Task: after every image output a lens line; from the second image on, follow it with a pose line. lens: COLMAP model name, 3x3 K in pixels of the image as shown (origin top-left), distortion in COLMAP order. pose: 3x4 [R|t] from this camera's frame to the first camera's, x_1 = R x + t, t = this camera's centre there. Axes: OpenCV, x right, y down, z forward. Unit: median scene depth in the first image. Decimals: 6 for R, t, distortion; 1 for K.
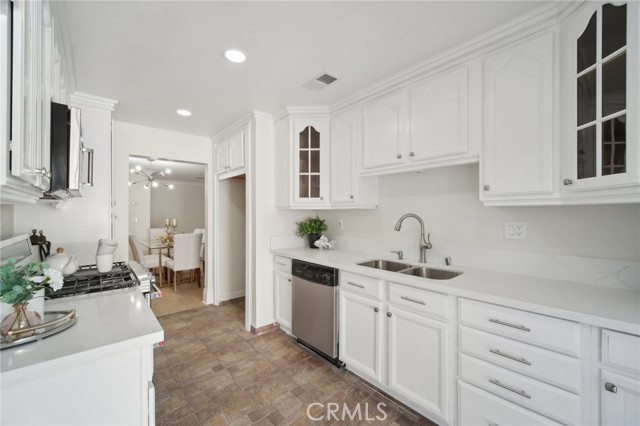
lens RADIAL K [[252.9, 0, 318.5], [0, 252.9, 213.9], [0, 0, 1]] dist [-0.000652, -0.000029]
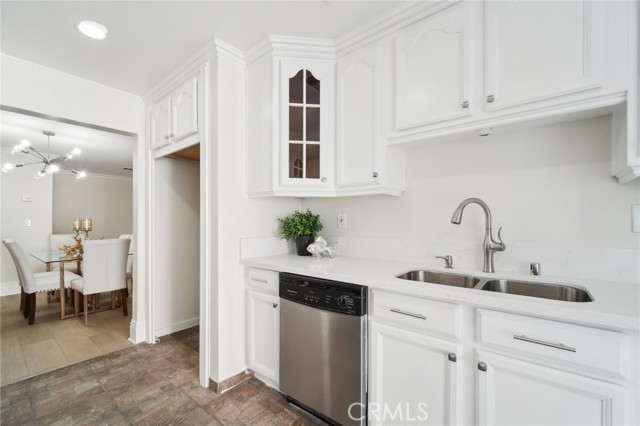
lens RADIAL K [[270.5, 0, 317.1], [0, 270.5, 222.3], [0, 0, 1]] dist [-0.001137, -0.000159]
pose [[0.986843, 0.001524, 0.161677, -0.112431], [-0.001678, 0.999998, 0.000815, 0.047999], [-0.161675, -0.001076, 0.986843, 0.289456]]
